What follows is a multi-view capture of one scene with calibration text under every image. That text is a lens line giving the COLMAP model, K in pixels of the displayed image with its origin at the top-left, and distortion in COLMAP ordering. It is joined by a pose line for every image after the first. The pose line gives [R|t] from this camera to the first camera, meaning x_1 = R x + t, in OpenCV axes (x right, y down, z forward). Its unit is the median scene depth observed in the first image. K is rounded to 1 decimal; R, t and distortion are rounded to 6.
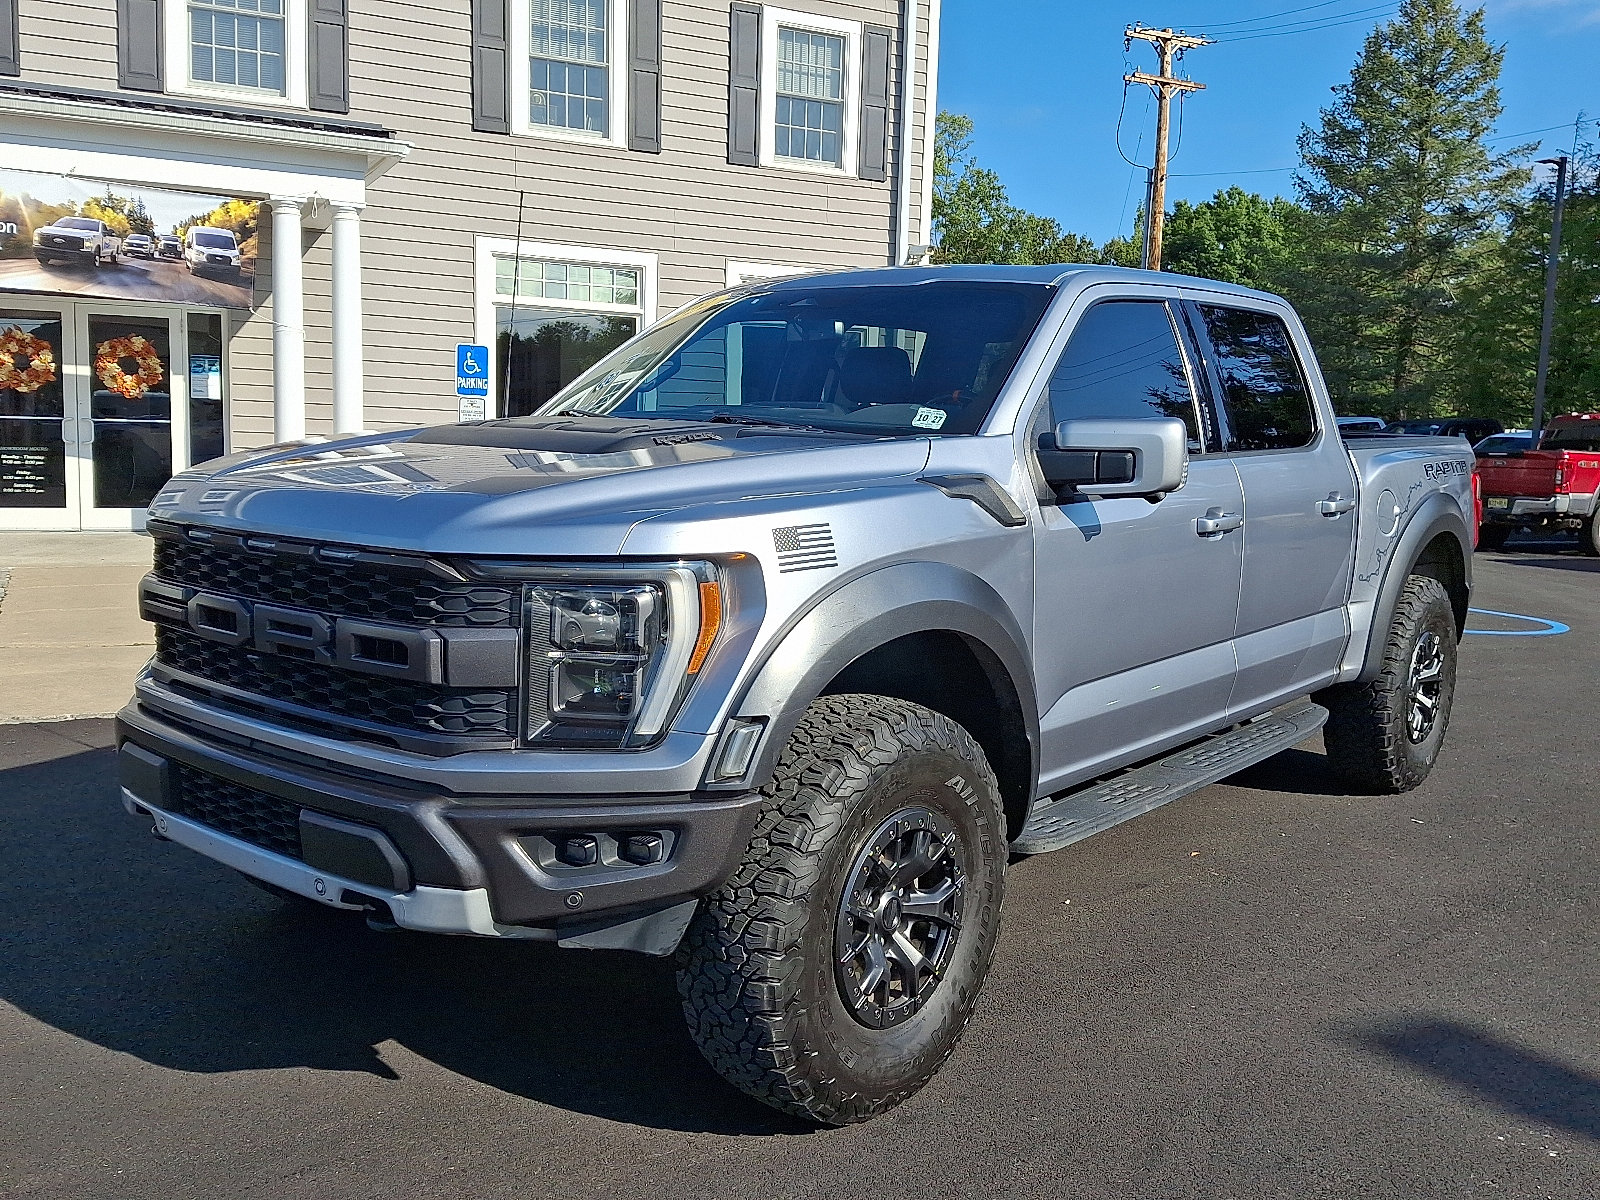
lens RADIAL K [[1523.8, 0, 849.6], [0, 1523.8, 619.7], [0, 0, 1]] dist [0.005047, -0.022311]
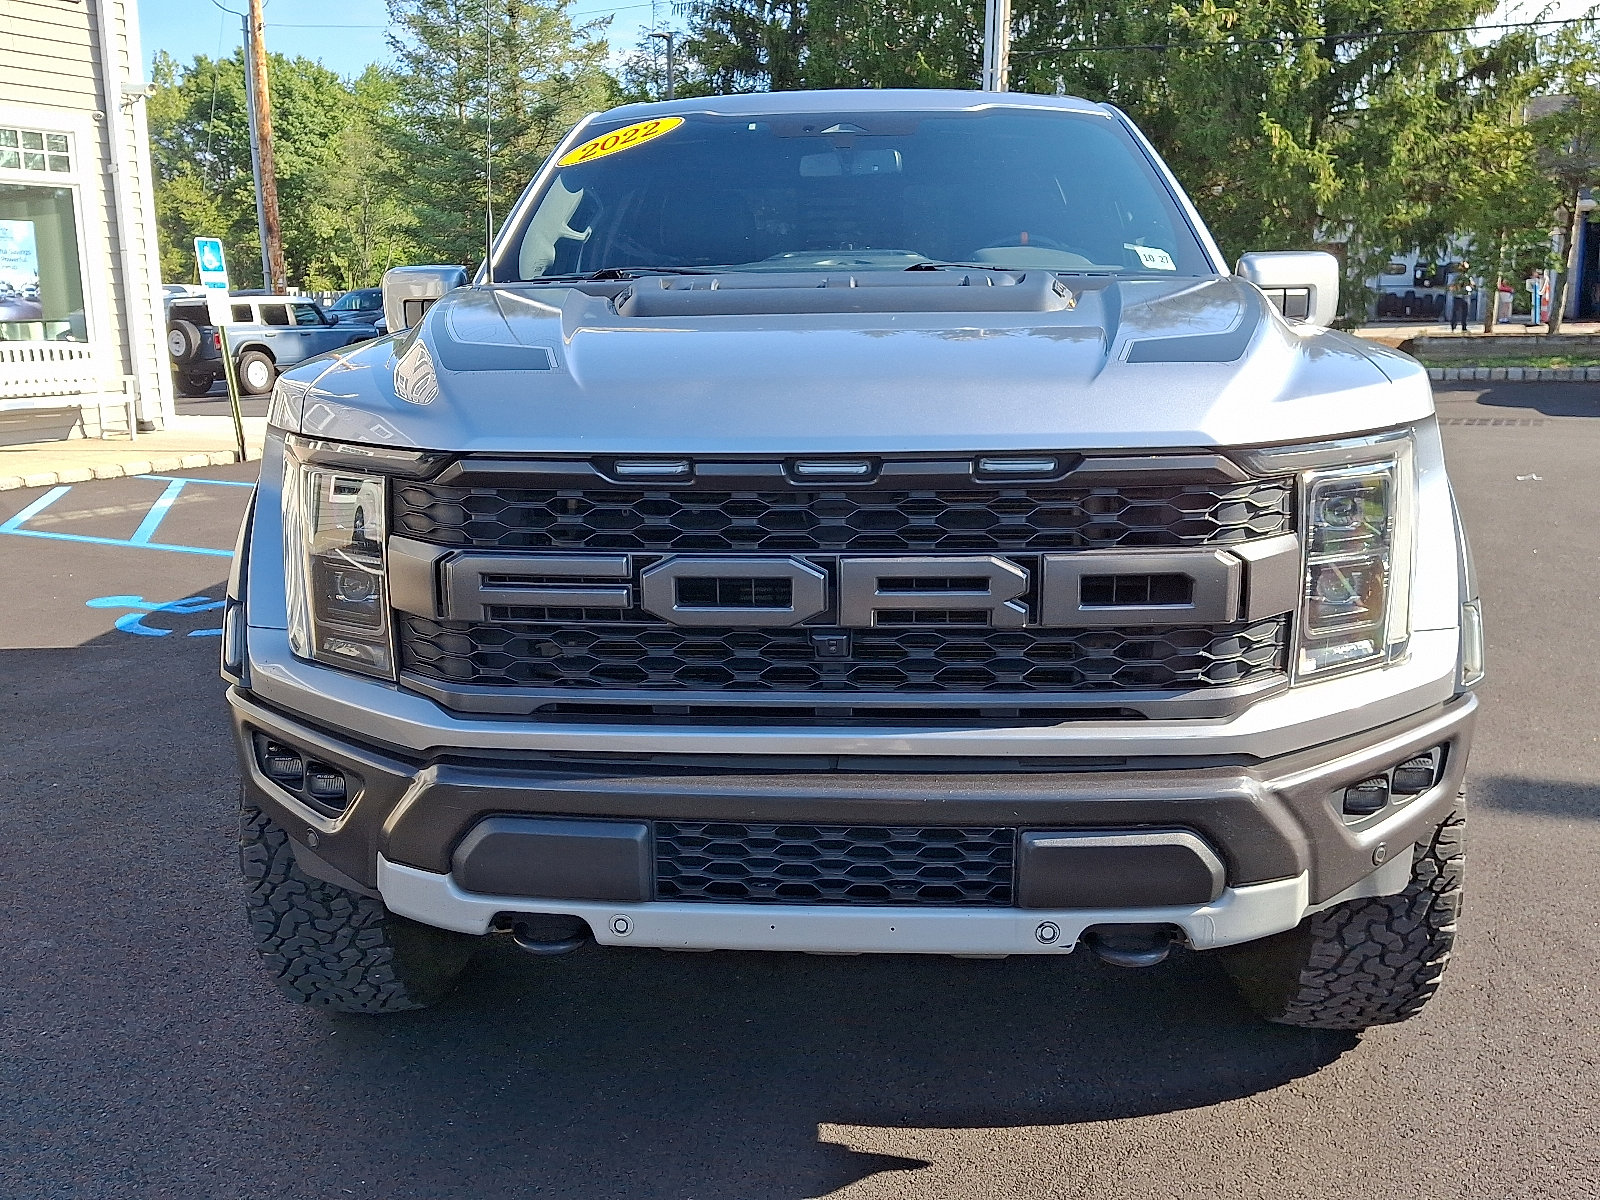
lens RADIAL K [[1452.7, 0, 873.7], [0, 1452.7, 596.5], [0, 0, 1]] dist [0.070504, -0.010879]
pose [[0.808114, -0.162153, 0.566267, -0.137185], [0.118589, 0.986465, 0.113241, -0.011932], [-0.576965, -0.024359, 0.816406, 0.087125]]
